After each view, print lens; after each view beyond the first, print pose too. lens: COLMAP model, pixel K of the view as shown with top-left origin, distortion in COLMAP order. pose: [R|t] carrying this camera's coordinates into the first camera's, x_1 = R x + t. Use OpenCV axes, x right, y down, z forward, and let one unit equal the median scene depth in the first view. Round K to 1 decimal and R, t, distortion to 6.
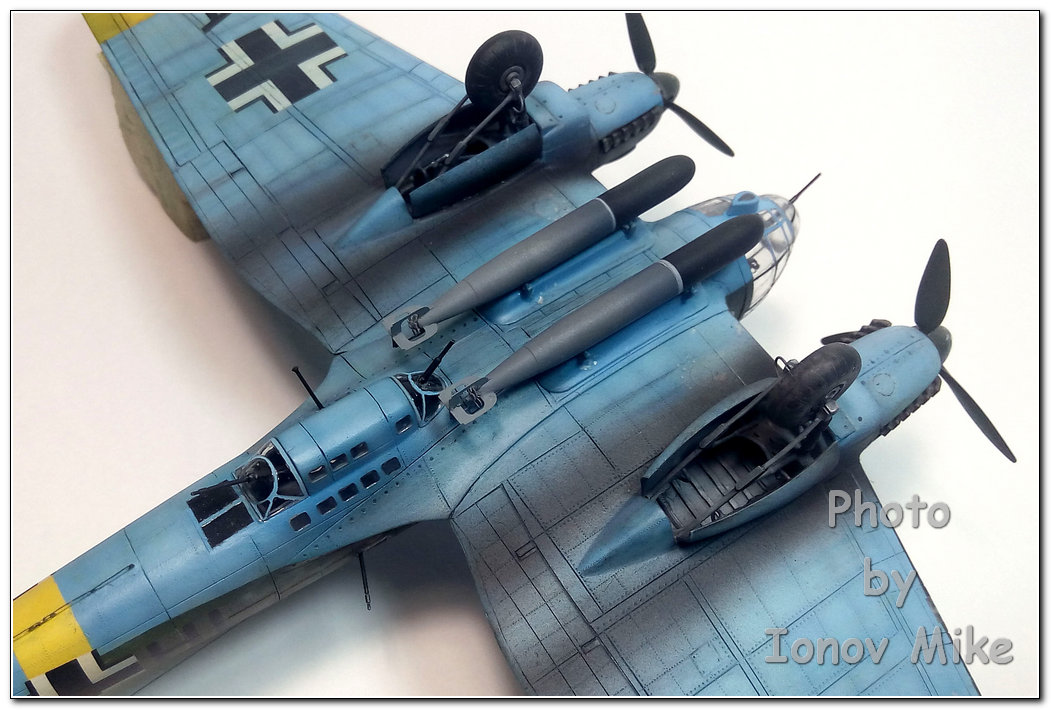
lens RADIAL K [[1128.9, 0, 452.4], [0, 1128.9, 339.0], [0, 0, 1]] dist [0.144184, -0.340303]
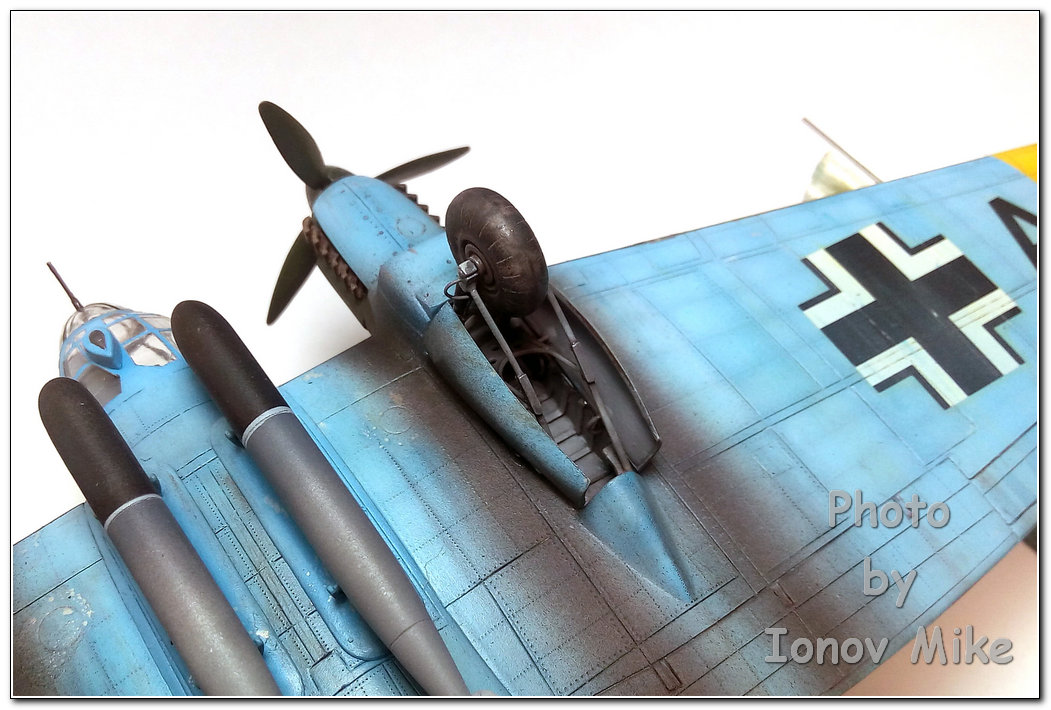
lens RADIAL K [[1128.9, 0, 452.4], [0, 1128.9, 339.0], [0, 0, 1]] dist [0.144184, -0.340303]
pose [[-0.017916, -0.842831, 0.537880, -0.123771], [0.856290, 0.264800, 0.443450, -0.265633], [-0.516184, 0.468527, 0.716964, 0.429380]]
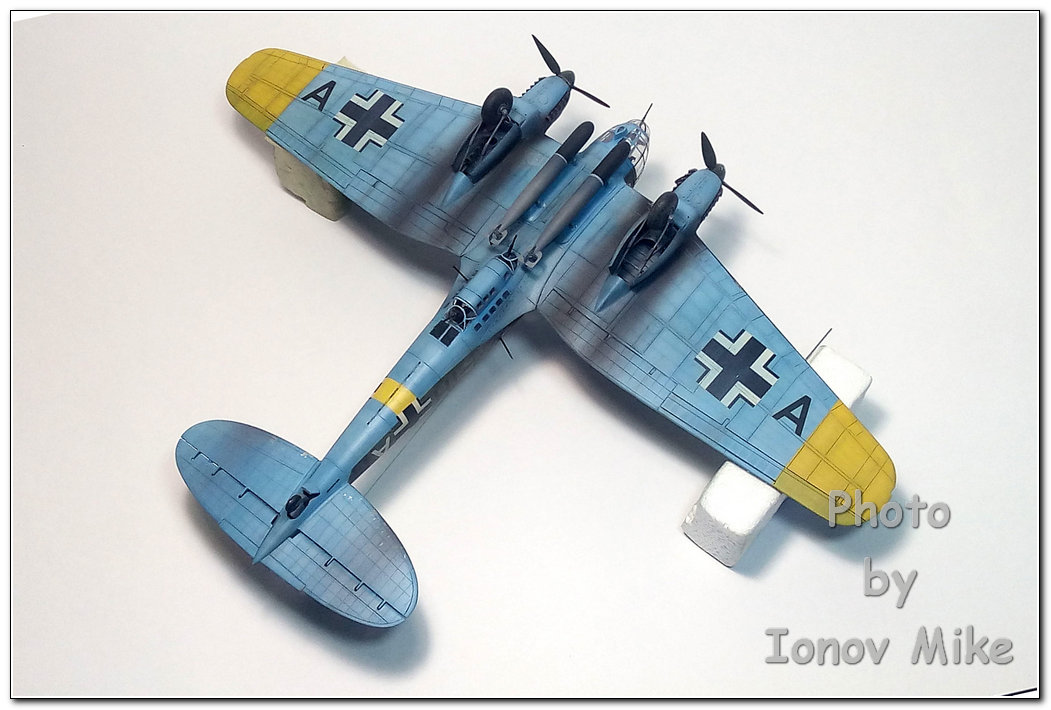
lens RADIAL K [[1514.3, 0, 525.5], [0, 1514.3, 355.0], [0, 0, 1]] dist [0.213466, 0.001189]
pose [[0.951539, -0.295643, 0.084671, -0.295976], [0.285109, 0.951272, 0.117453, -0.116001], [-0.115269, -0.087621, 0.989462, -1.960809]]
